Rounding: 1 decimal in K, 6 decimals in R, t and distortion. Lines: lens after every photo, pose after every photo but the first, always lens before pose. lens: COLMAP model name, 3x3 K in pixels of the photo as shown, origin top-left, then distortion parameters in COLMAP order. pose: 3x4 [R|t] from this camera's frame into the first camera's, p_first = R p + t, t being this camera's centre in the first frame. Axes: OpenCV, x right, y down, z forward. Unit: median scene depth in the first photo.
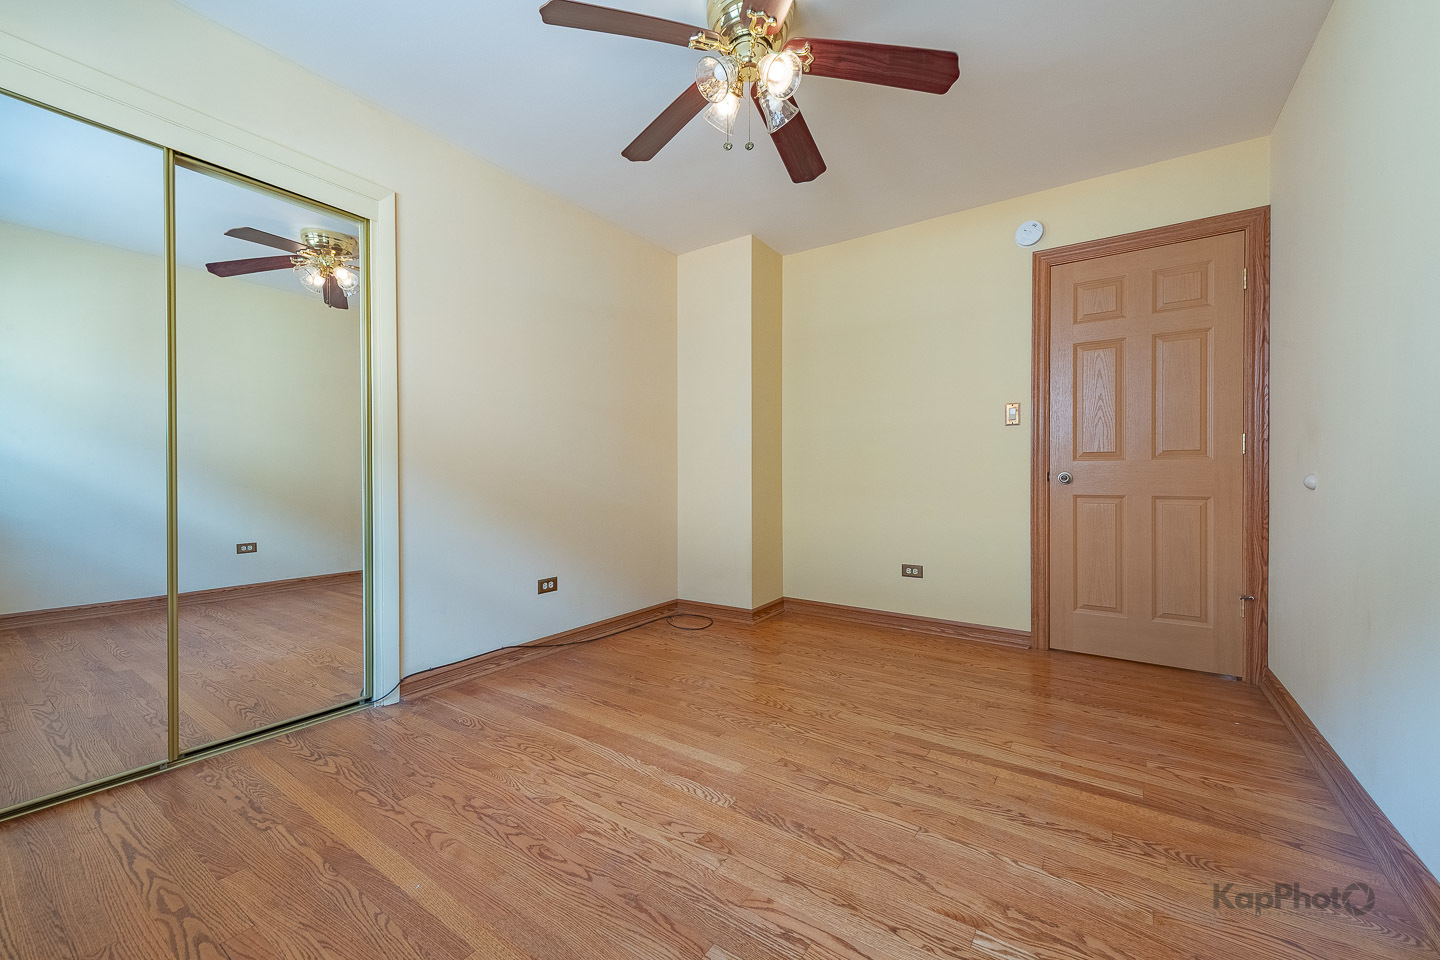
lens RADIAL K [[576.9, 0, 726.7], [0, 576.9, 472.4], [0, 0, 1]] dist [0.007427, -0.003268]
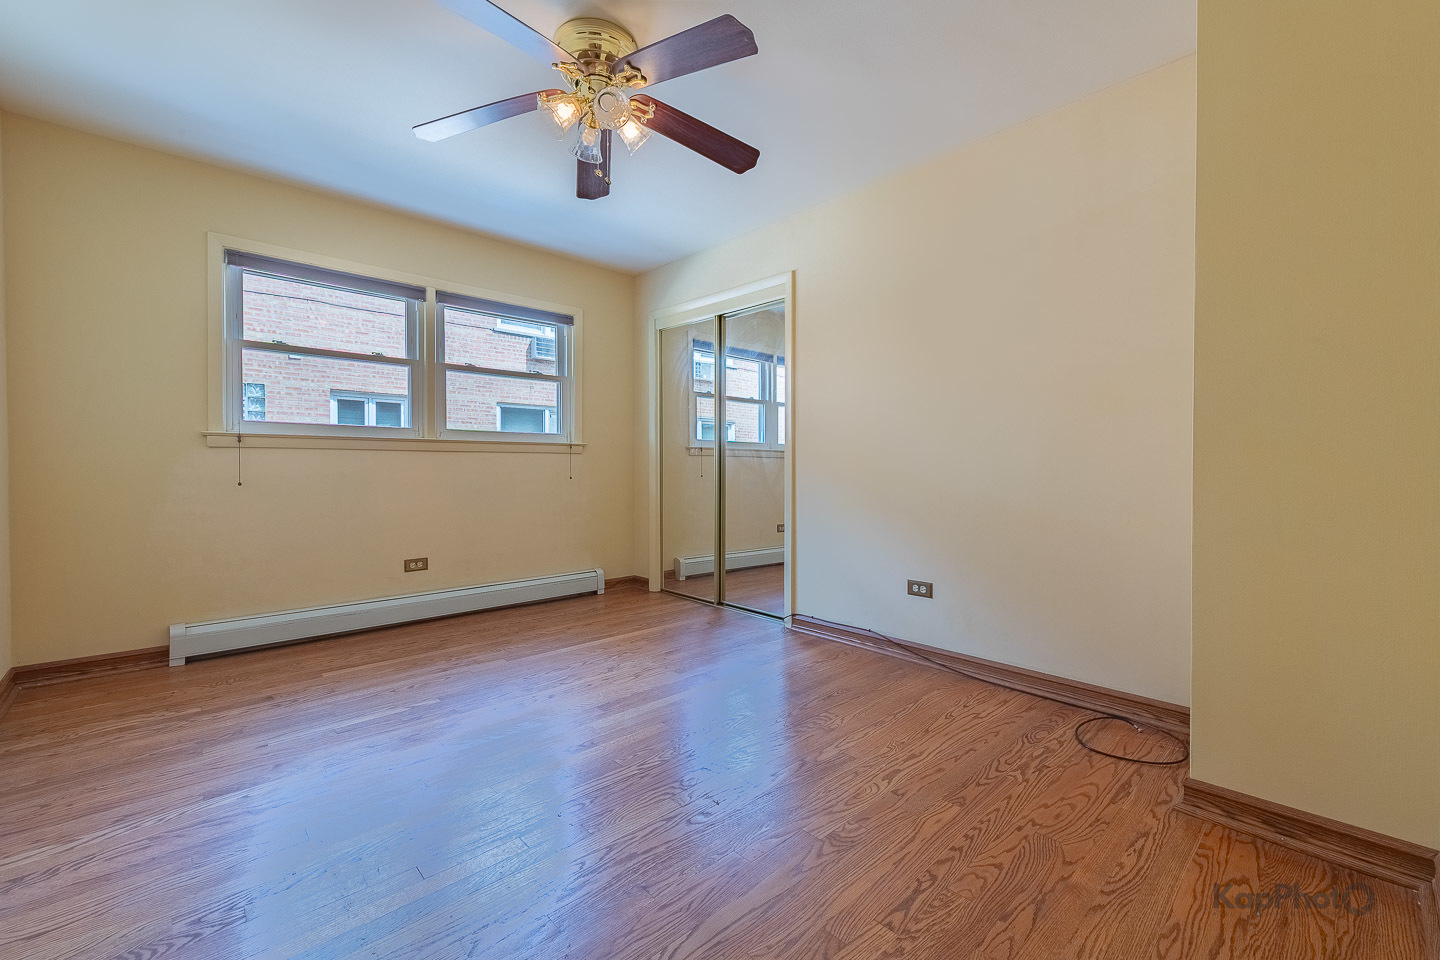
lens RADIAL K [[576.9, 0, 727.3], [0, 576.9, 470.1], [0, 0, 1]] dist [0.007427, -0.003268]
pose [[-0.198014, 0.009825, -0.980150, 0.705245], [-0.004810, 0.999928, 0.010995, 0.002093], [0.980187, 0.006892, -0.197953, 0.970309]]
